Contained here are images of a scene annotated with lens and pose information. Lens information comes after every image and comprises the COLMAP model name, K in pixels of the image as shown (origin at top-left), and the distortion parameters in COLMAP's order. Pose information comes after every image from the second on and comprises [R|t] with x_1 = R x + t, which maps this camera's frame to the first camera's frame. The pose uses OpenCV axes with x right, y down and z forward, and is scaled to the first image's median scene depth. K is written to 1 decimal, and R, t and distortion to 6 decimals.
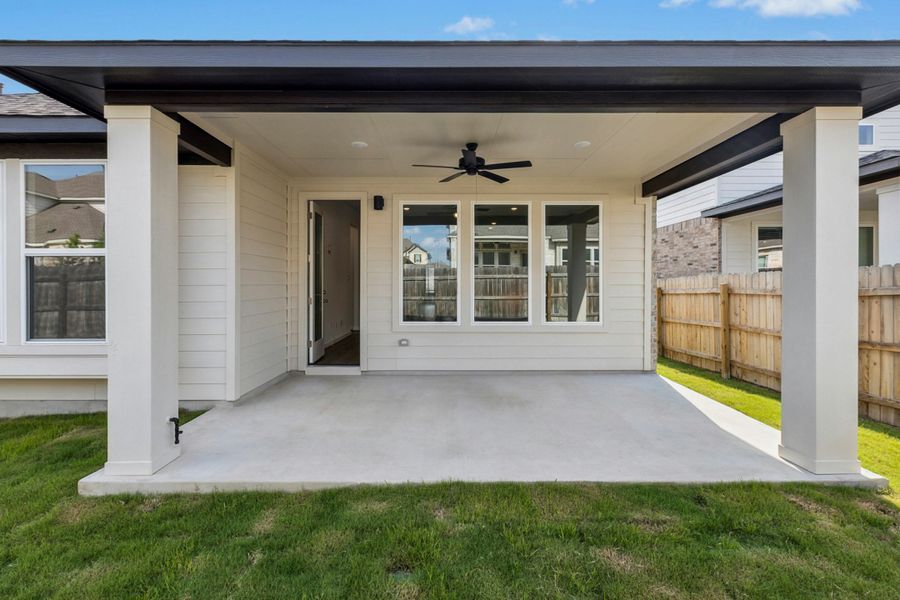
lens RADIAL K [[410.8, 0, 448.6], [0, 410.8, 296.9], [0, 0, 1]] dist [-0.000022, 0.000266]
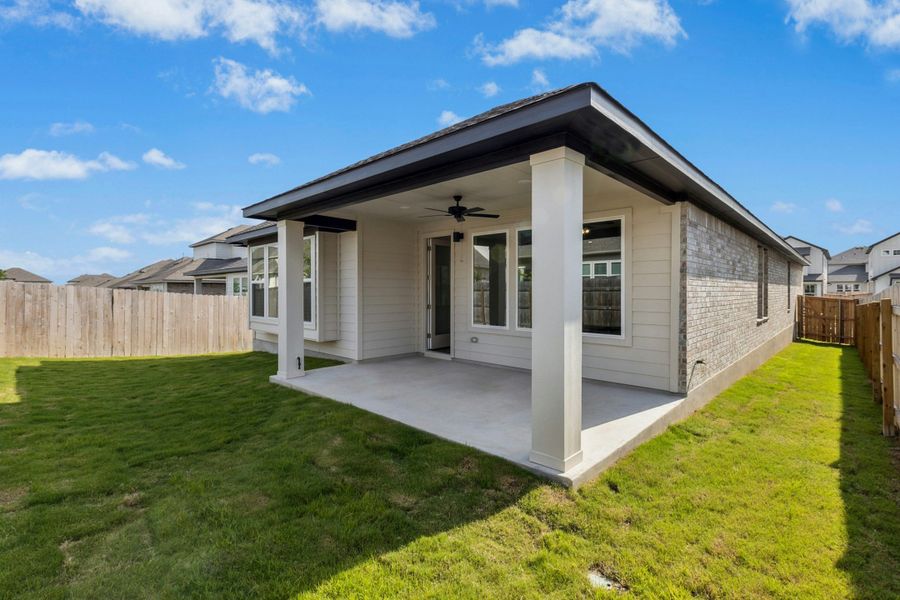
lens RADIAL K [[410.8, 0, 446.2], [0, 410.8, 293.5], [0, 0, 1]] dist [-0.000022, 0.000266]
pose [[0.718635, 0.006908, -0.695353, 0.930029], [-0.026156, 0.999512, -0.017102, -0.015644], [0.694895, 0.030478, 0.718465, -0.022926]]
